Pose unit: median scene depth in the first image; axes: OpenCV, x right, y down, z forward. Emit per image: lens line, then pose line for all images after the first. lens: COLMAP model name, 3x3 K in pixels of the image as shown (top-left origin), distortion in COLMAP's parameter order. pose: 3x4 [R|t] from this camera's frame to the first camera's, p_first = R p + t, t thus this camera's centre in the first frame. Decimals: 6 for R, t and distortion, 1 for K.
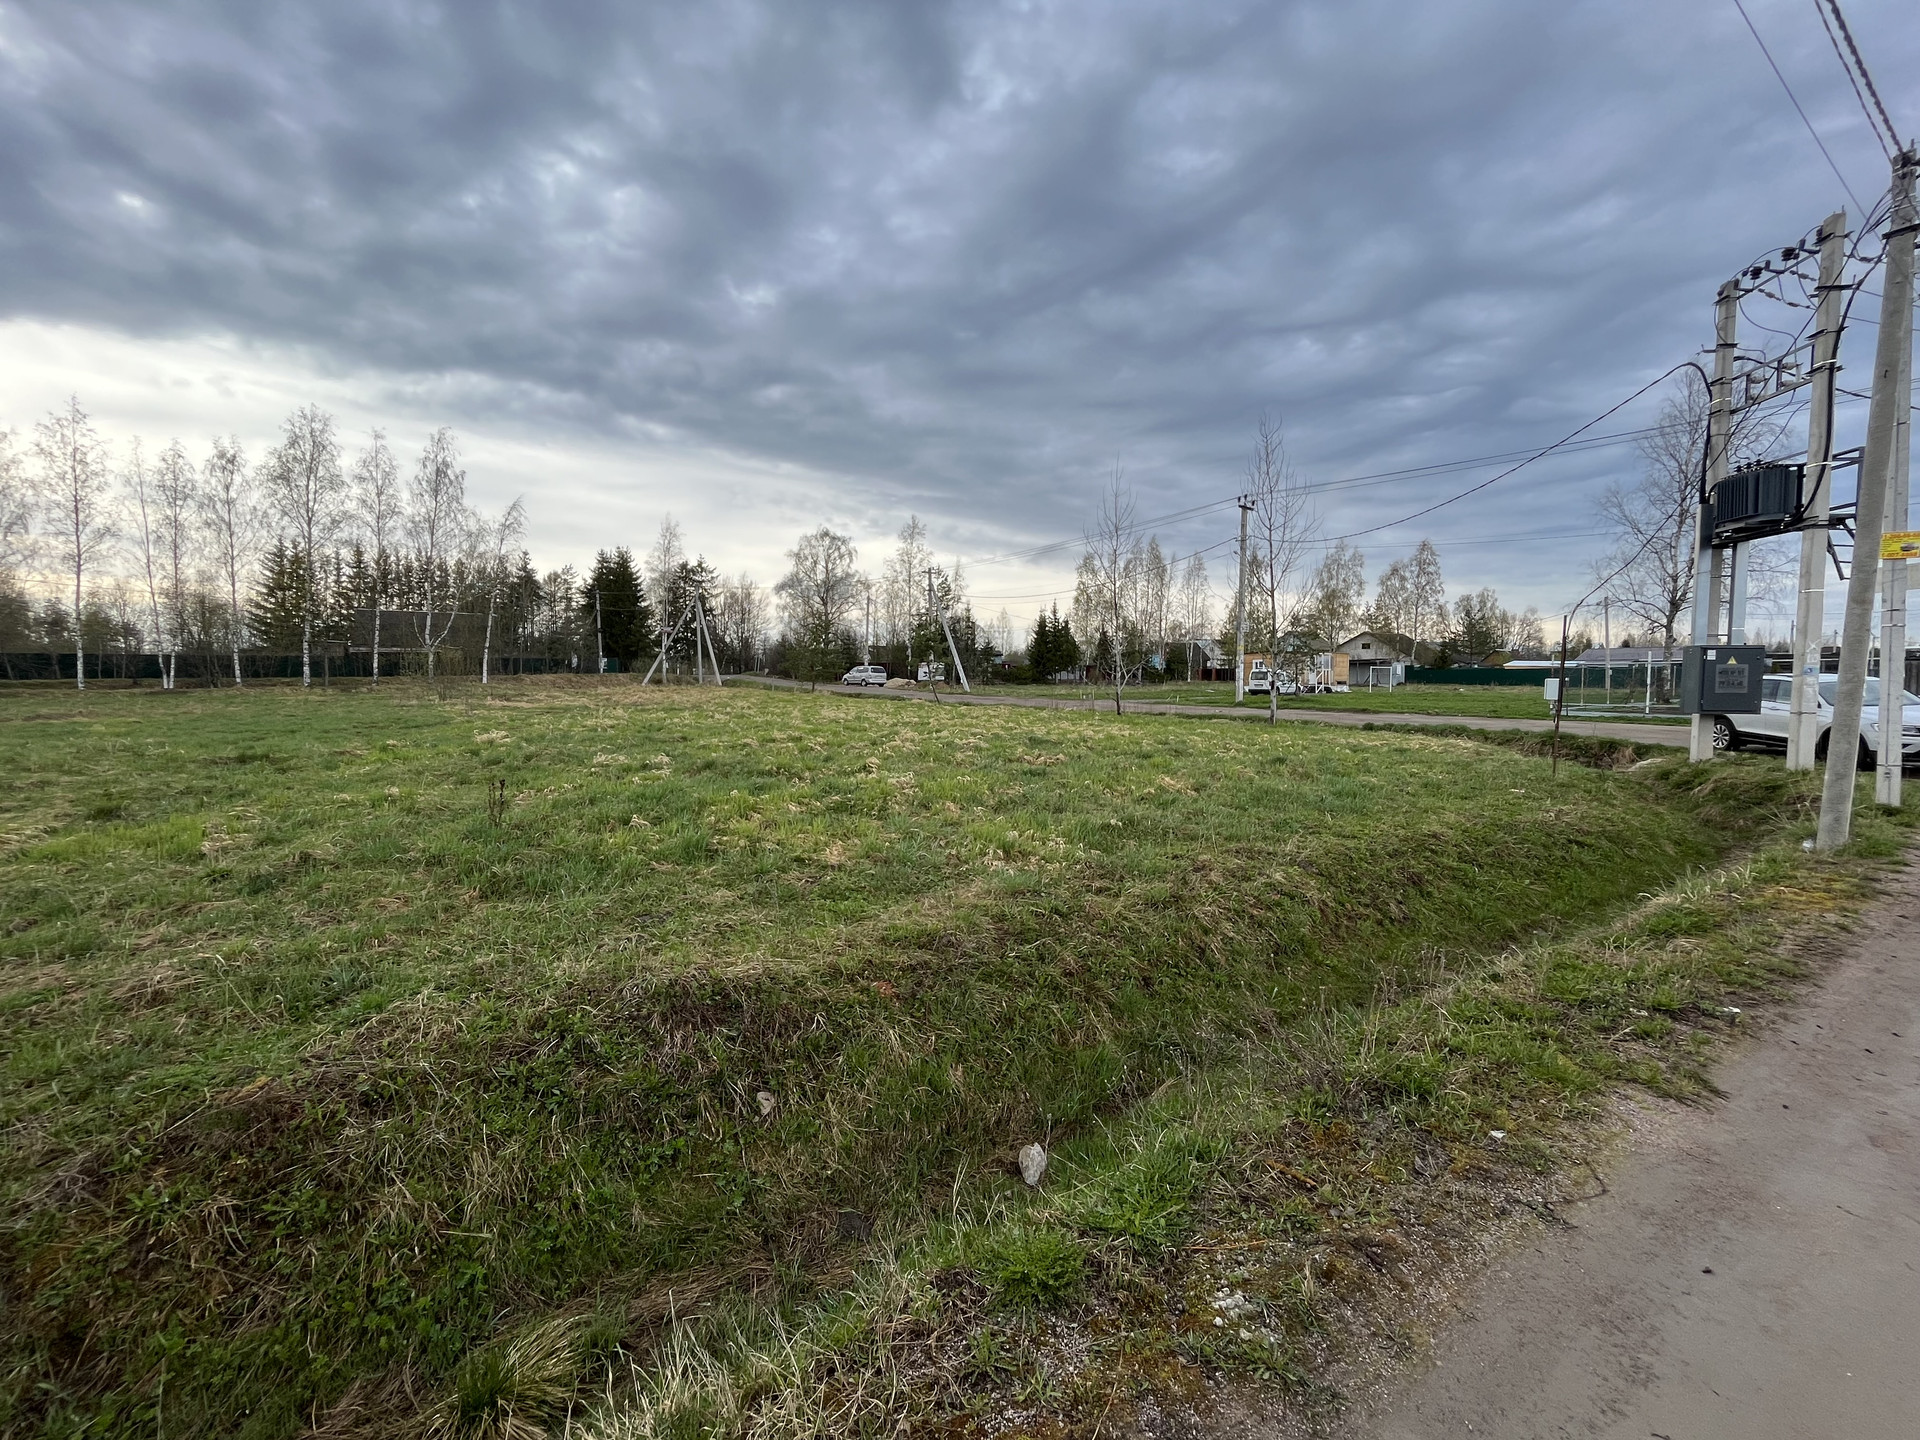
lens RADIAL K [[779.2, 0, 973.4], [0, 779.2, 707.5], [0, 0, 1]] dist [-0.004769, -0.000197]
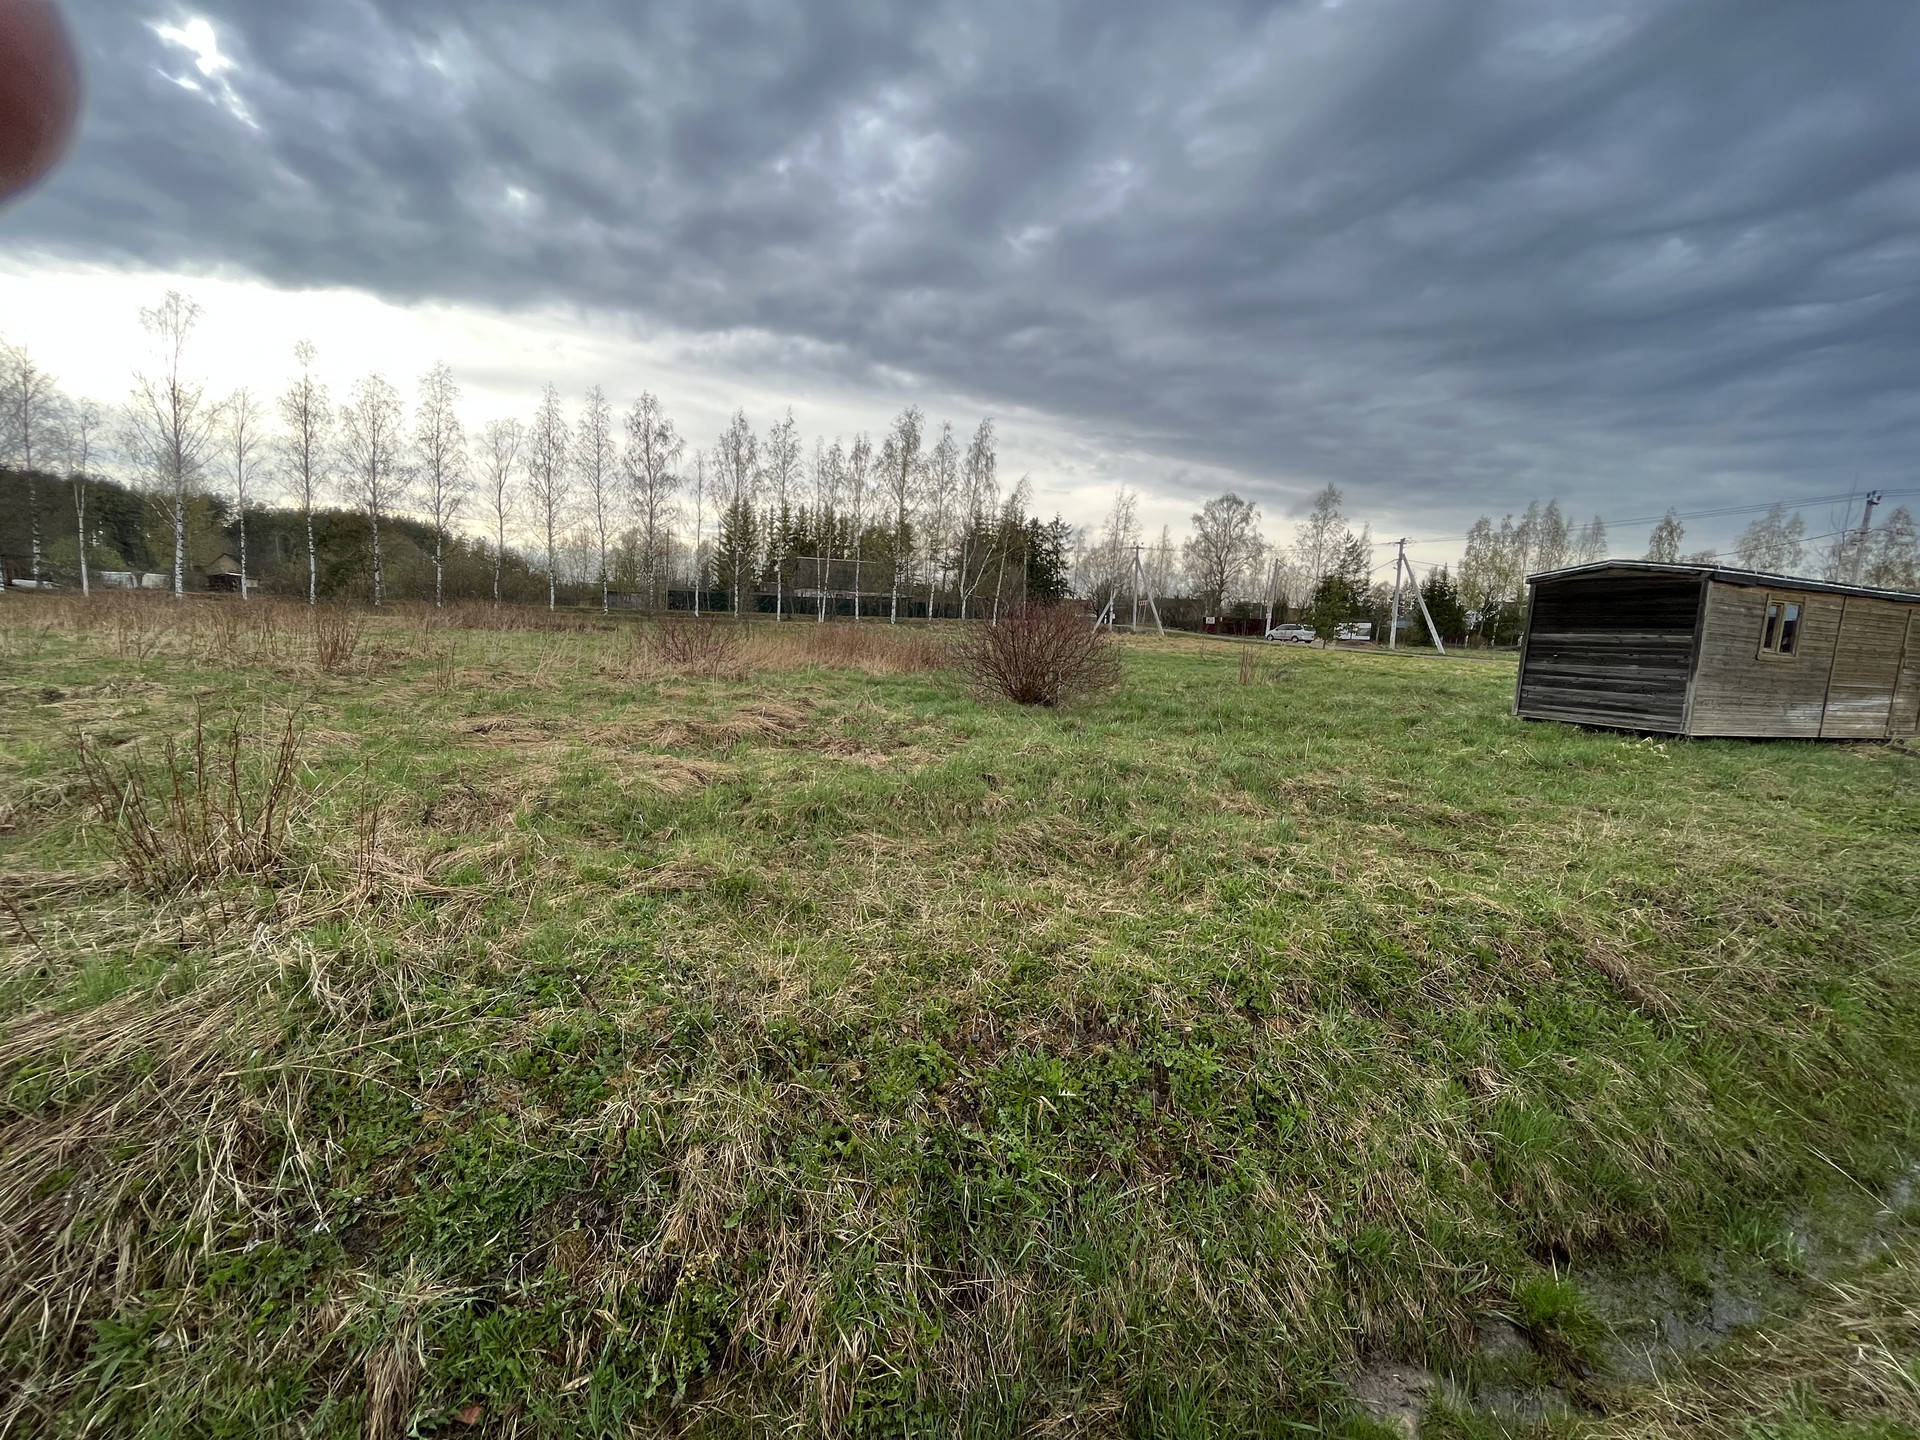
lens RADIAL K [[779.2, 0, 926.9], [0, 779.2, 750.2], [0, 0, 1]] dist [-0.004769, -0.000197]
pose [[0.966581, 0.081122, -0.243188, -1.128454], [-0.050663, 0.990351, 0.128991, 0.027681], [0.251306, -0.112360, 0.961364, -0.707639]]
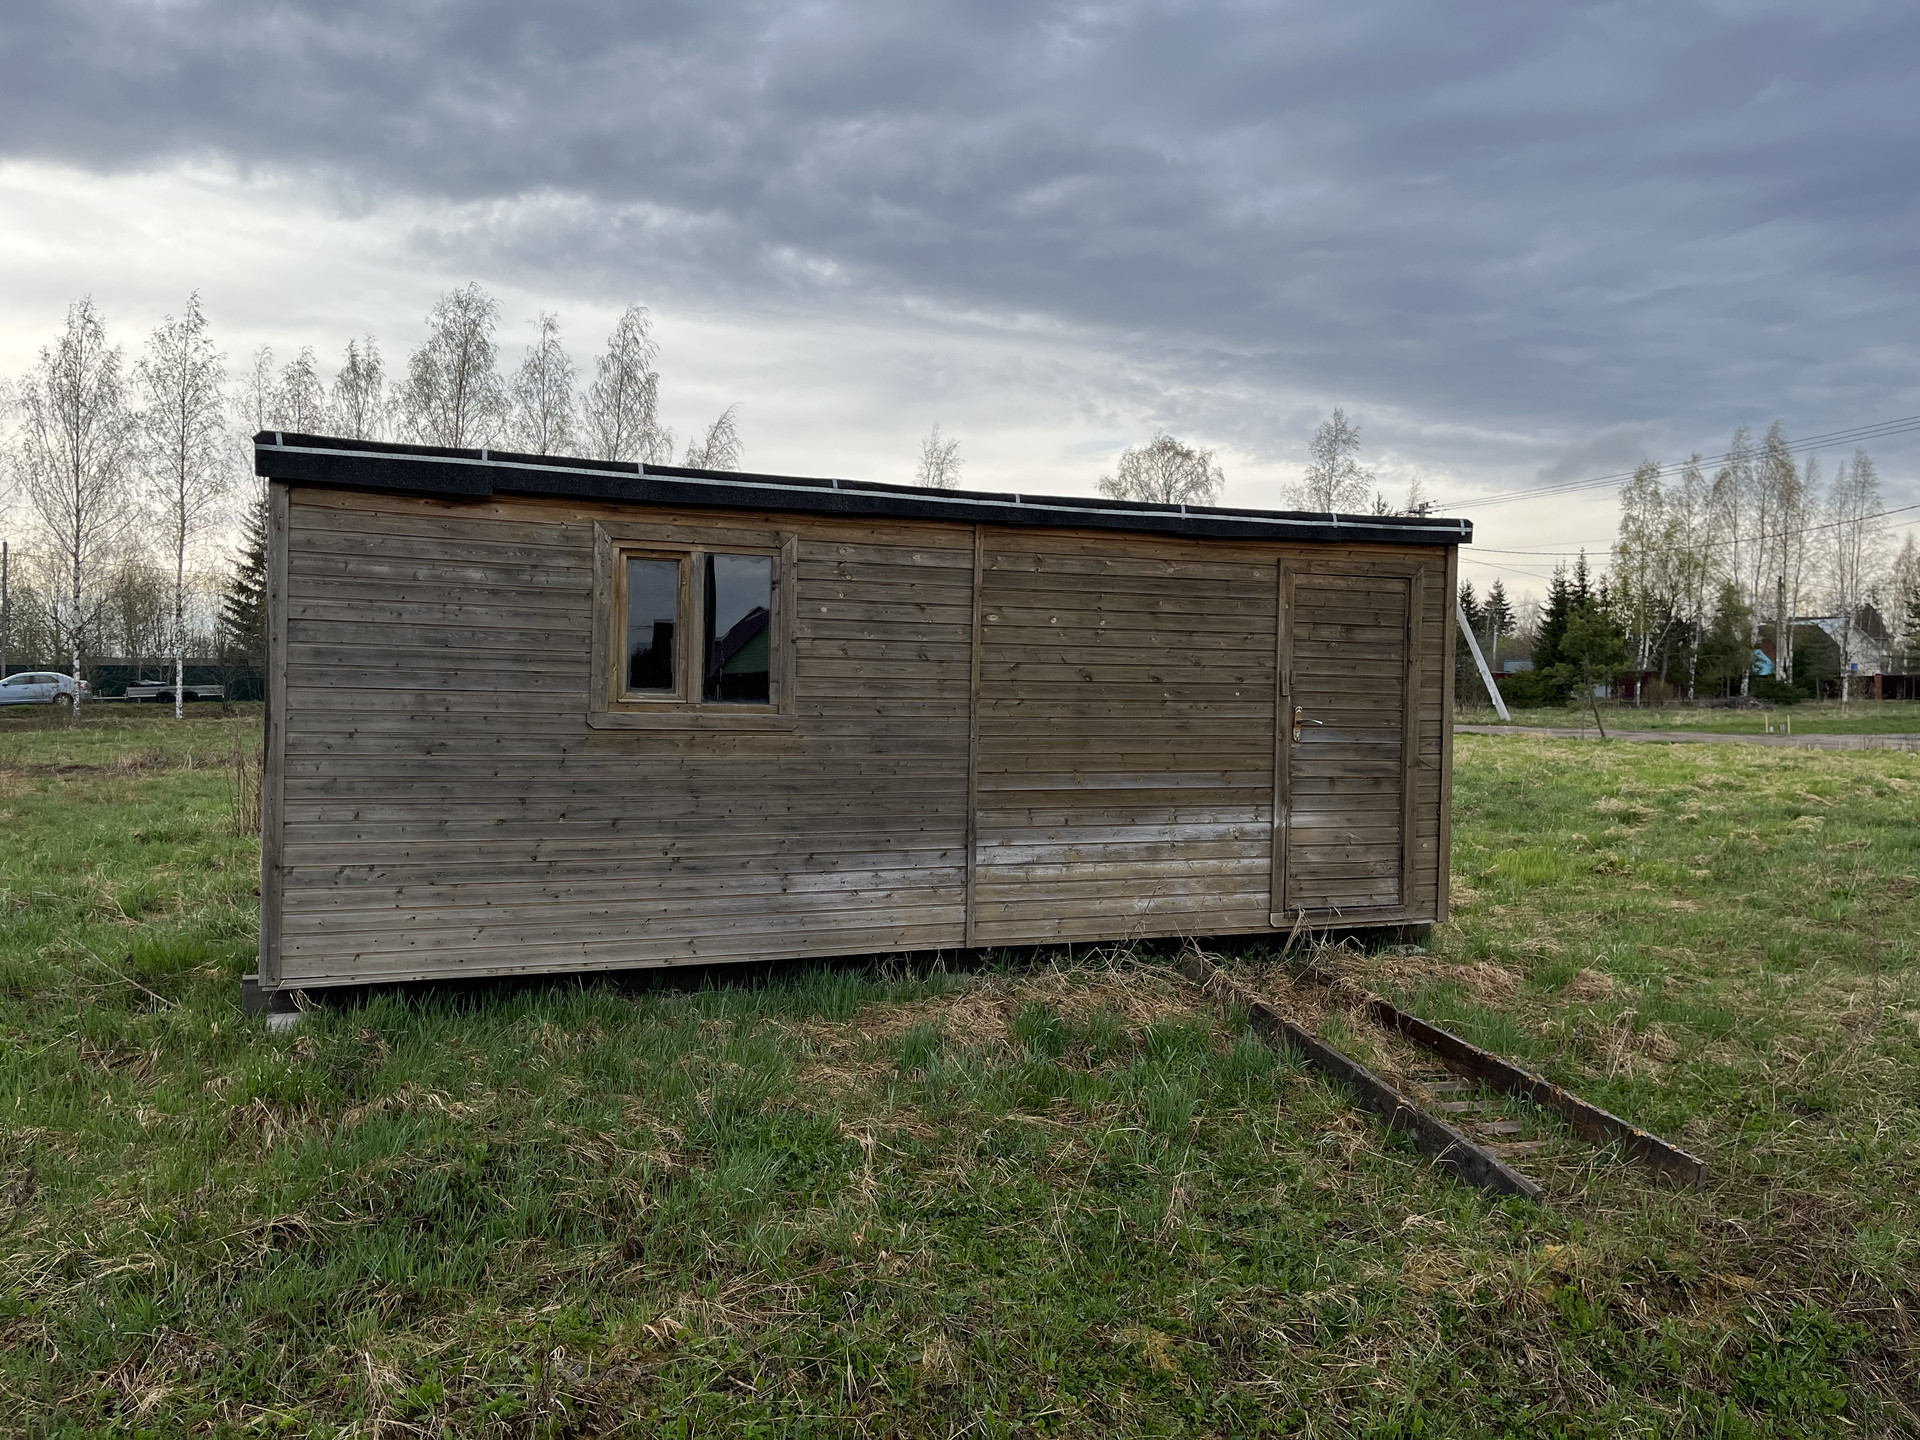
lens RADIAL K [[1429.8, 0, 1036.6], [0, 1429.8, 796.1], [0, 0, 1]] dist [0.054451, -0.063444]
pose [[0.982131, 0.007656, -0.188044, -0.518818], [-0.001975, 0.999536, 0.030382, 0.009334], [0.188189, -0.029468, 0.981691, -0.319255]]
